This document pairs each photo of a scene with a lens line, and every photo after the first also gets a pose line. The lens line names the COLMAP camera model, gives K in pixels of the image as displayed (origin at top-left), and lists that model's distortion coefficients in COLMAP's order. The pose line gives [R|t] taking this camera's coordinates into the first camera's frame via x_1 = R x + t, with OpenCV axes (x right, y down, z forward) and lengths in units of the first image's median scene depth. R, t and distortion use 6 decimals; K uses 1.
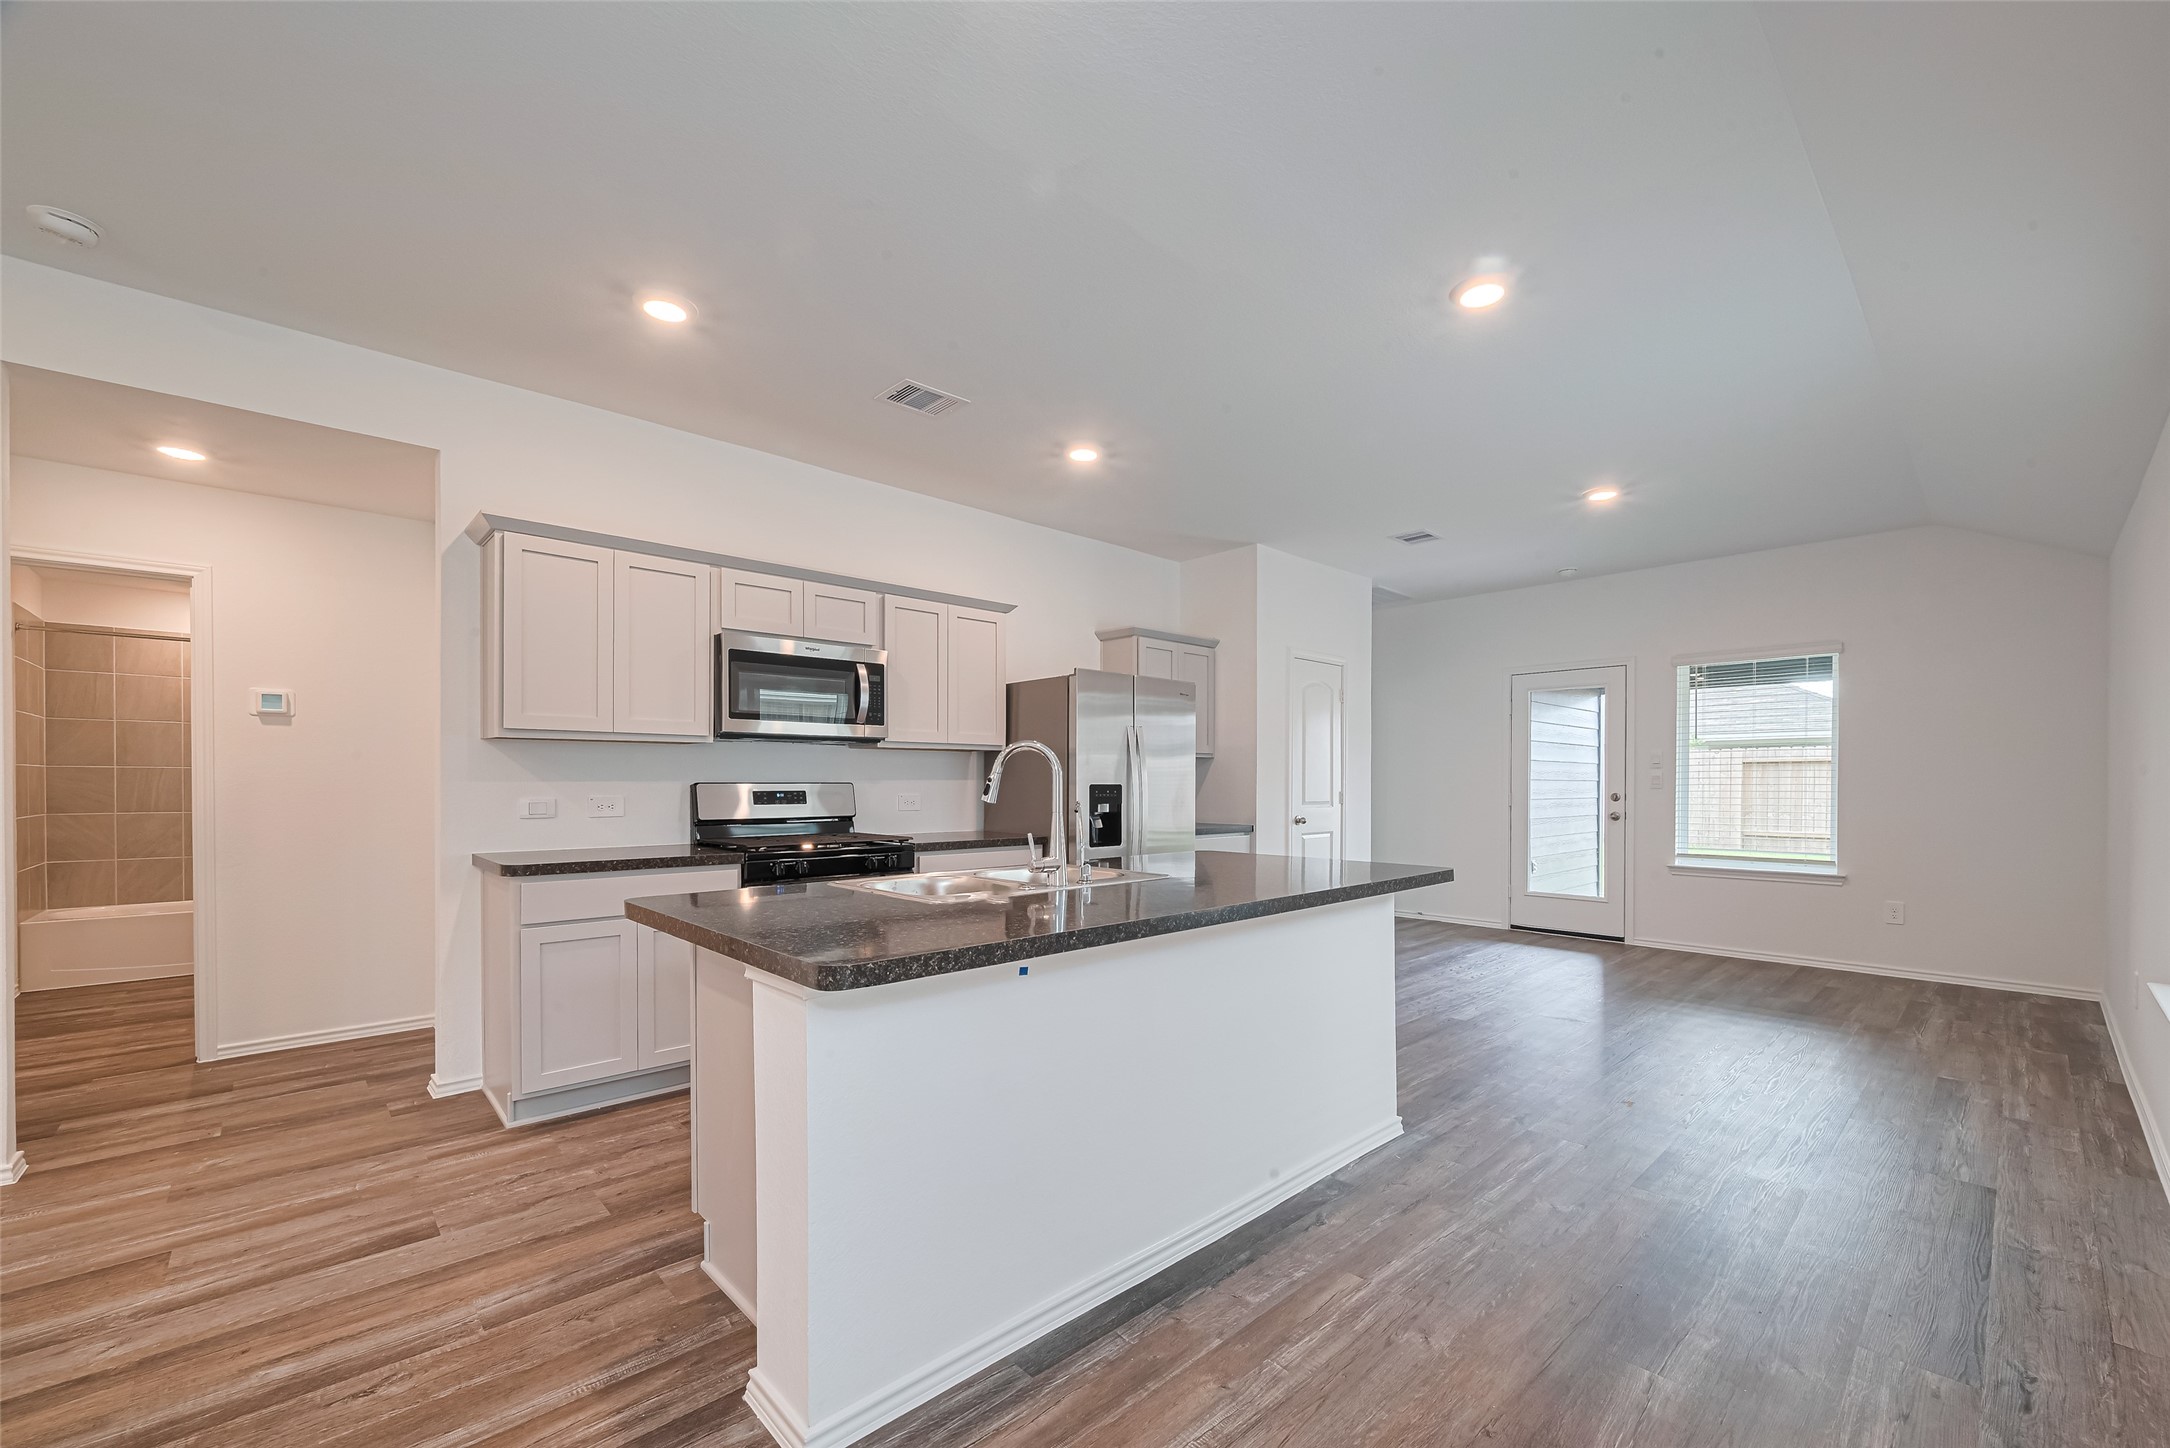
lens RADIAL K [[863.9, 0, 1086.8], [0, 863.9, 786.8], [0, 0, 1]] dist [-0.001107, 0.000469]
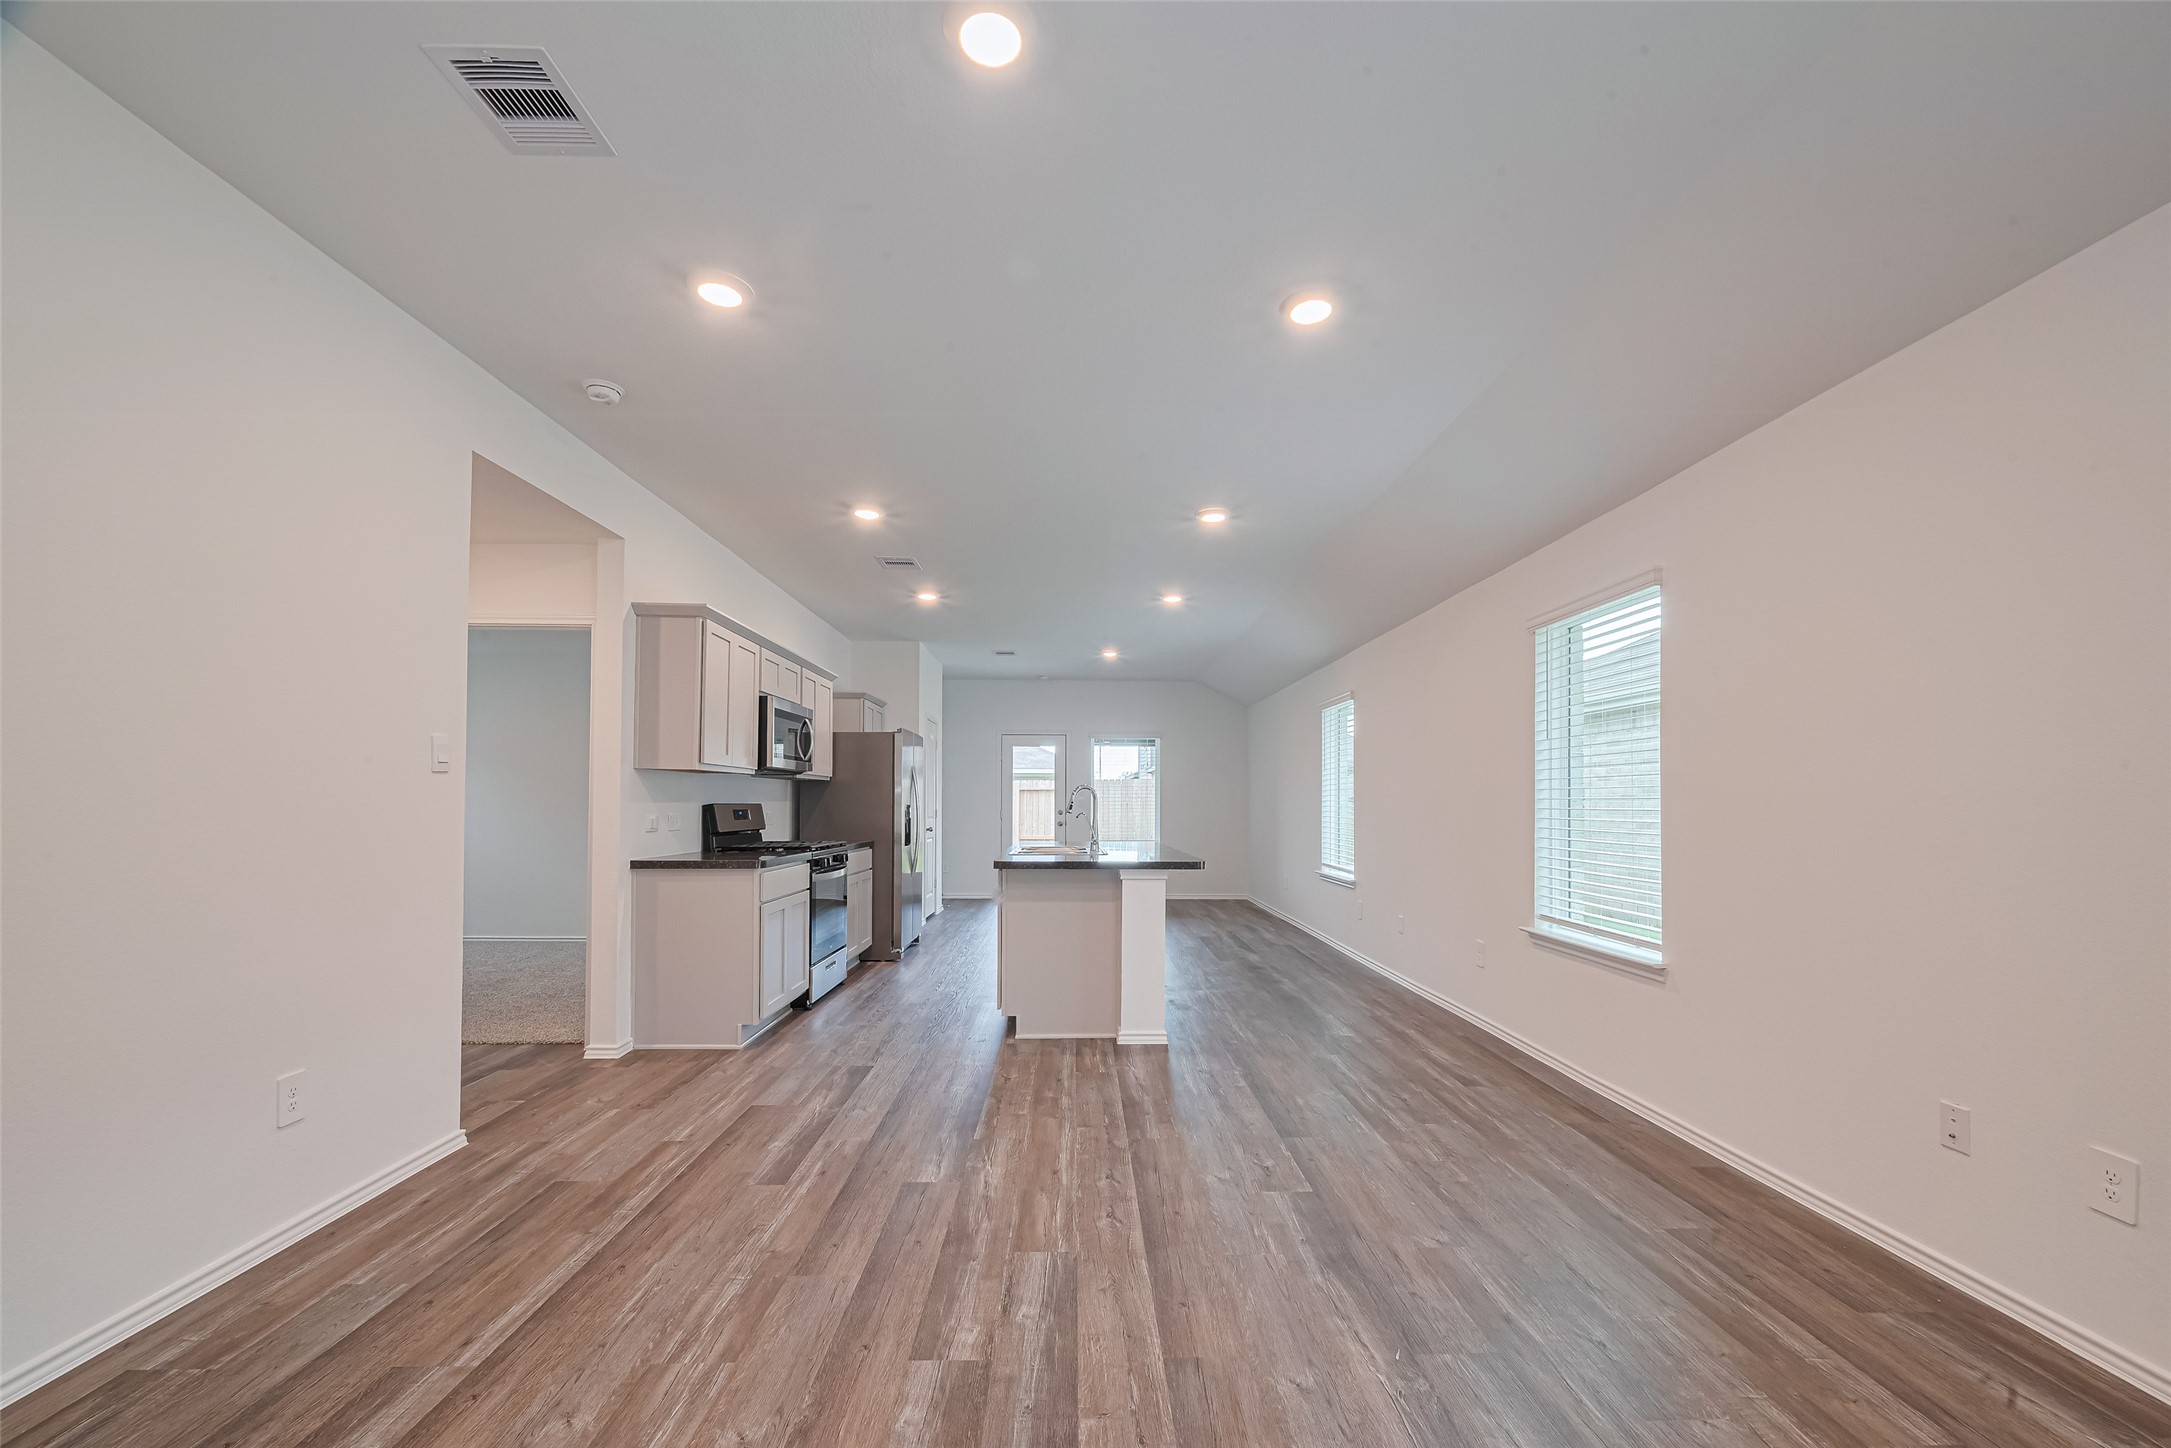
lens RADIAL K [[873.1, 0, 1068.0], [0, 873.1, 783.7], [0, 0, 1]] dist [-0.002160, -0.000286]
pose [[0.676509, 0.015435, 0.736272, -0.889787], [0.006834, 0.999606, -0.027235, 0.004111], [-0.736403, 0.023456, 0.676137, -0.236463]]
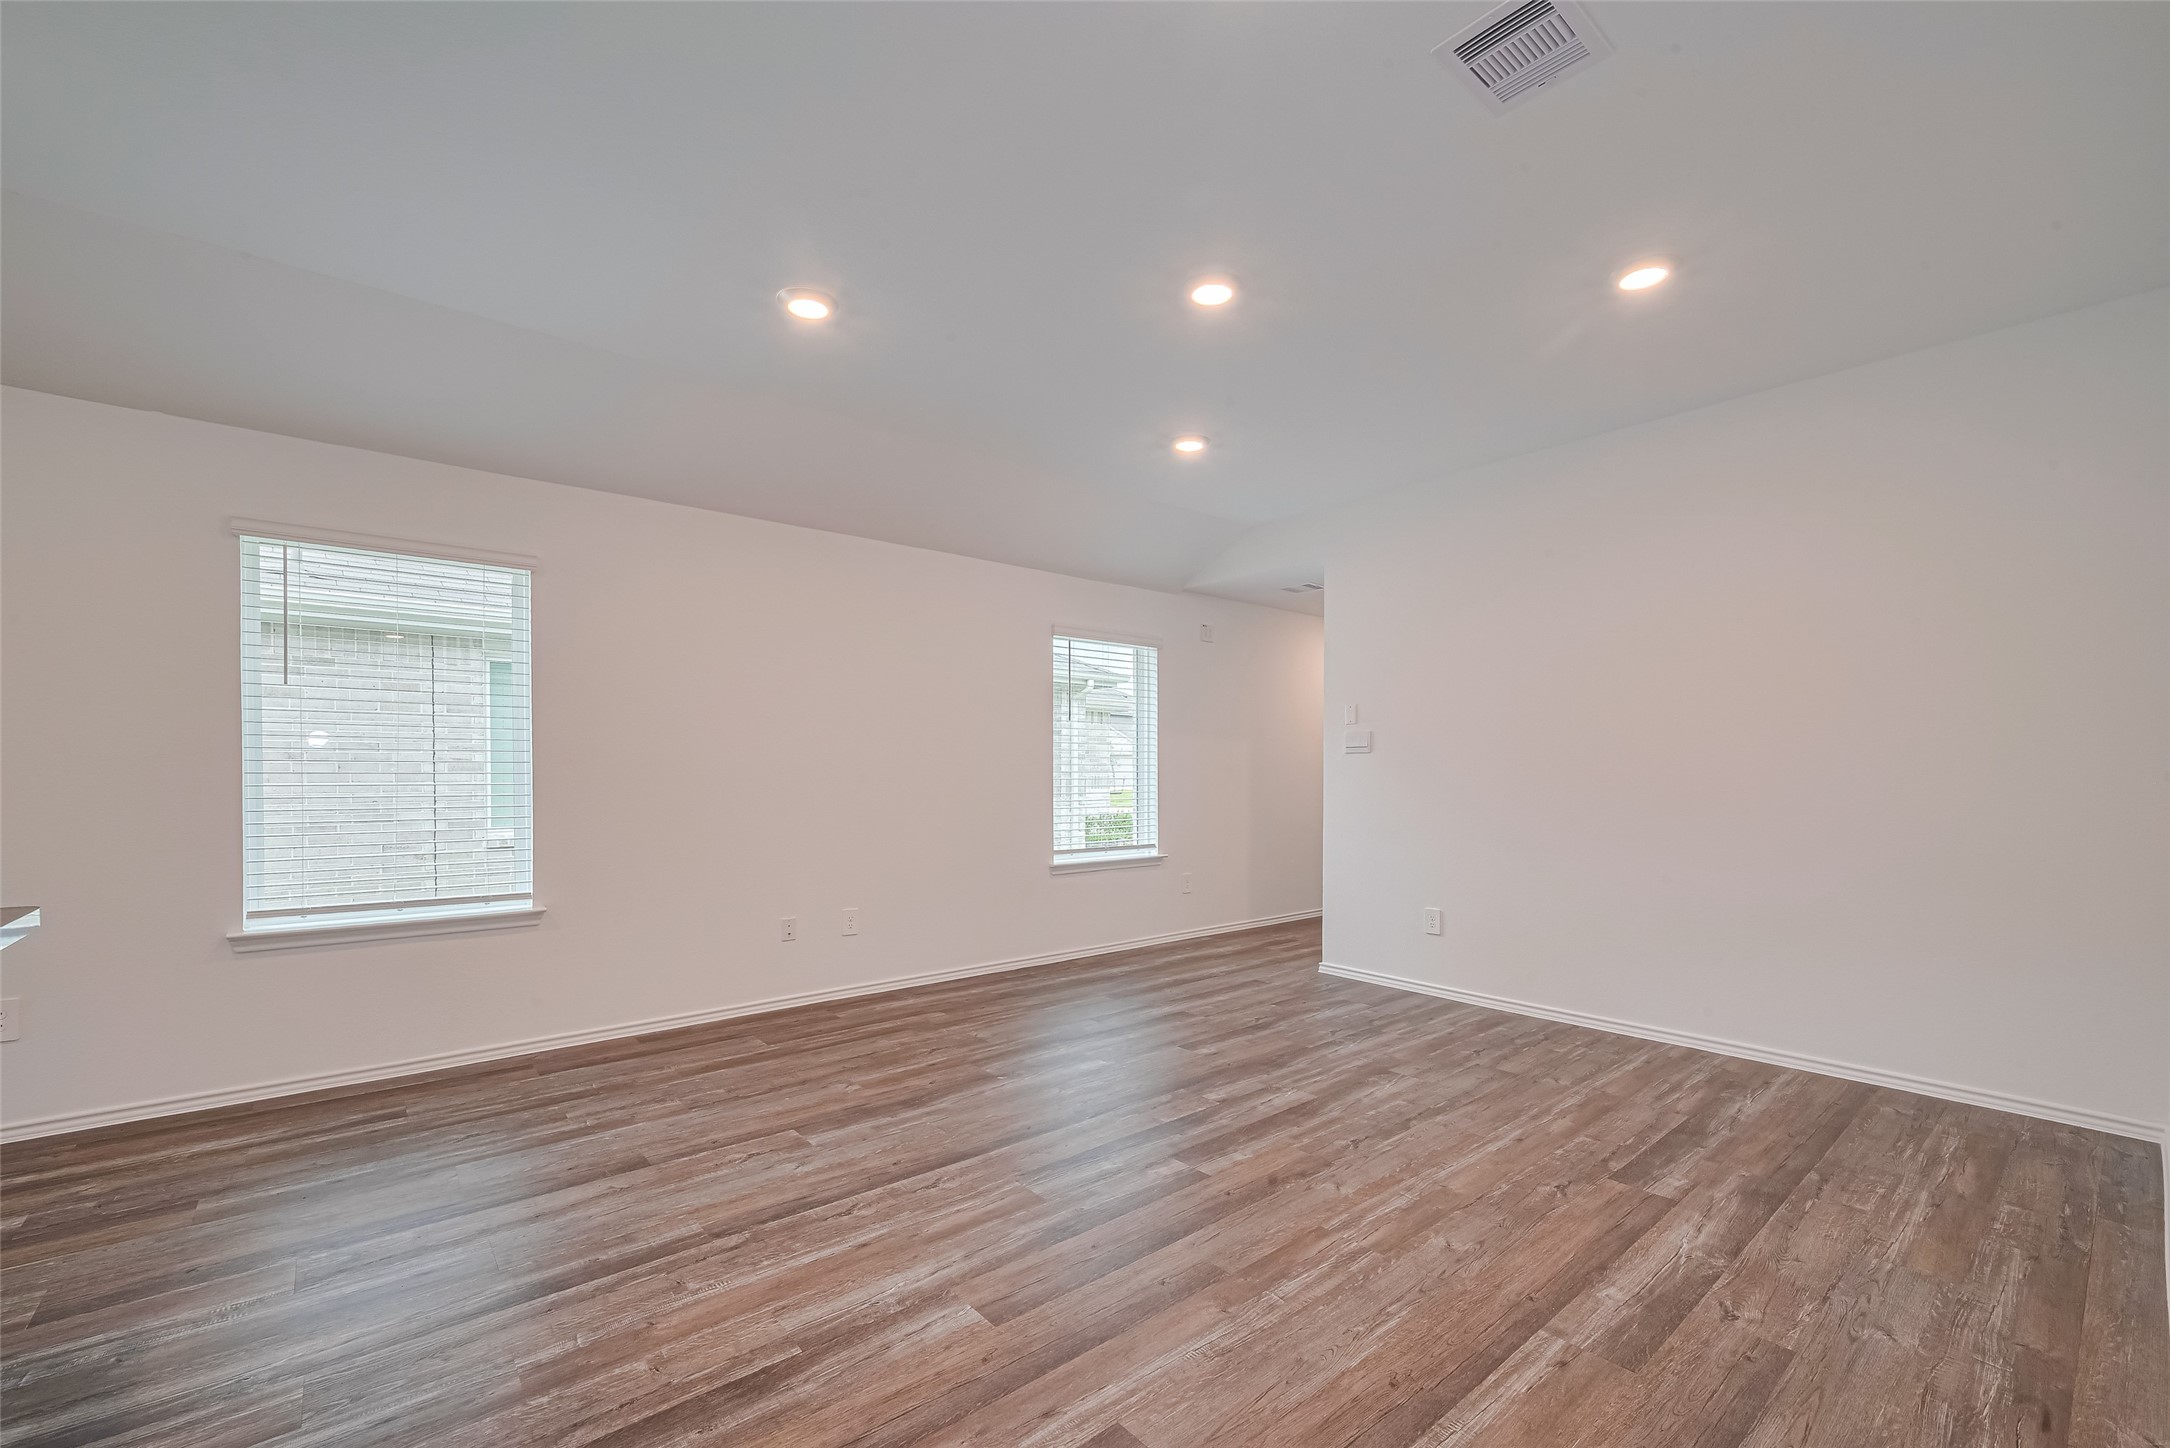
lens RADIAL K [[907.7, 0, 1057.4], [0, 907.7, 769.4], [0, 0, 1]] dist [0.000769, 0.000062]
pose [[-0.998026, -0.004835, 0.062617, -0.574102], [-0.004210, 0.999940, 0.010114, -0.003904], [-0.062662, 0.009830, -0.997986, 0.679019]]
